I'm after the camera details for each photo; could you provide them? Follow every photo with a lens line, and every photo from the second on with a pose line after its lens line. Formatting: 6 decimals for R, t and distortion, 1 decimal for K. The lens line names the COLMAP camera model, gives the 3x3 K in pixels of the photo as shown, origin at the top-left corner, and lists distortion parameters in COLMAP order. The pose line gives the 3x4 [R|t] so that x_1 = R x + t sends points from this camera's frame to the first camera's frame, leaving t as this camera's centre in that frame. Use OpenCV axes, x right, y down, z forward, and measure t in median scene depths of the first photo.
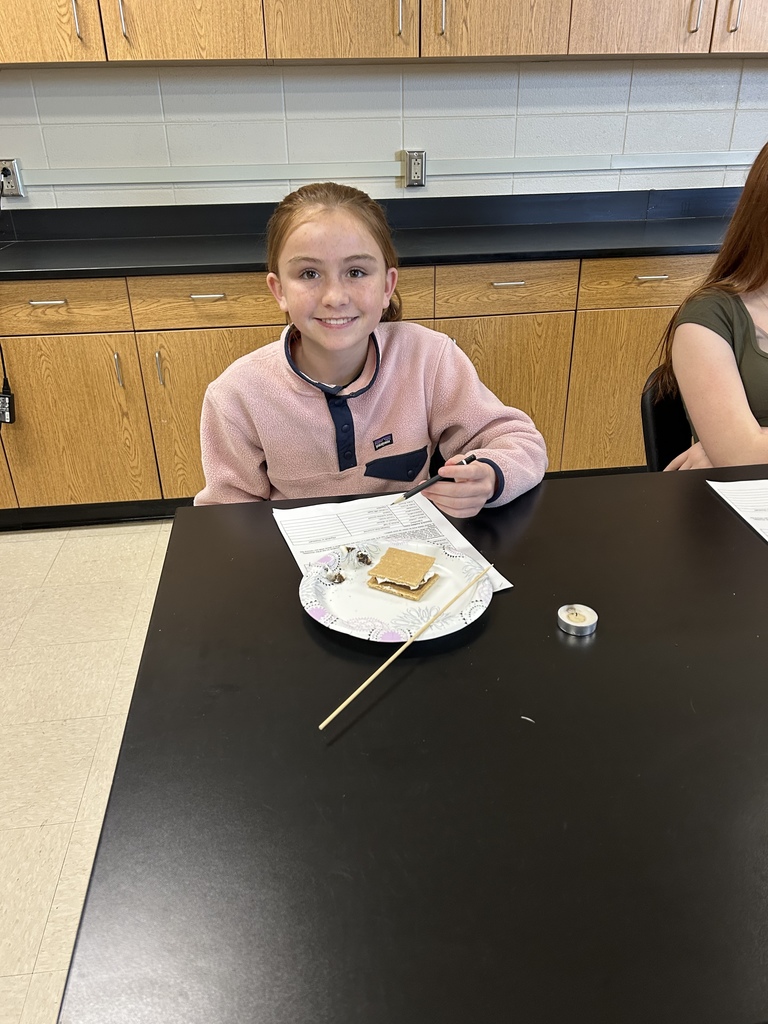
lens RADIAL K [[806.0, 0, 384.0], [0, 806.0, 512.0], [0, 0, 1]] dist [0.071633, -0.076993]
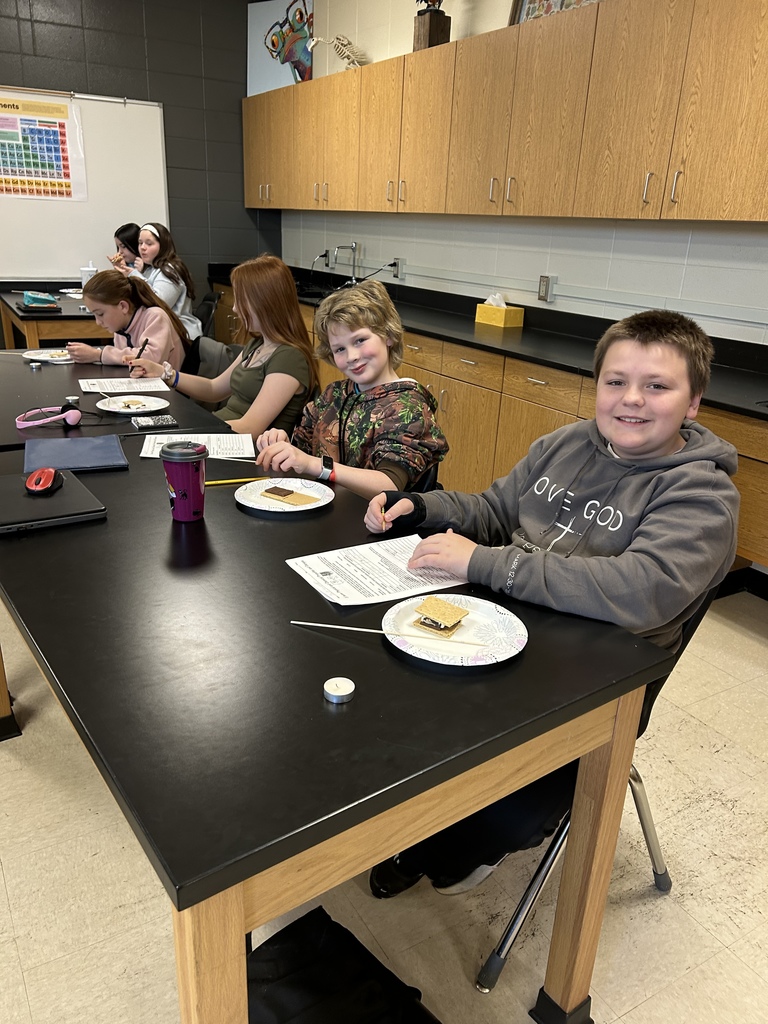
lens RADIAL K [[806.0, 0, 384.0], [0, 806.0, 512.0], [0, 0, 1]] dist [0.071633, -0.076993]
pose [[0.398244, 0.338151, -0.852676, 1.388267], [-0.465177, 0.875622, 0.129989, -0.161425], [0.790577, 0.344877, 0.506011, 0.240460]]
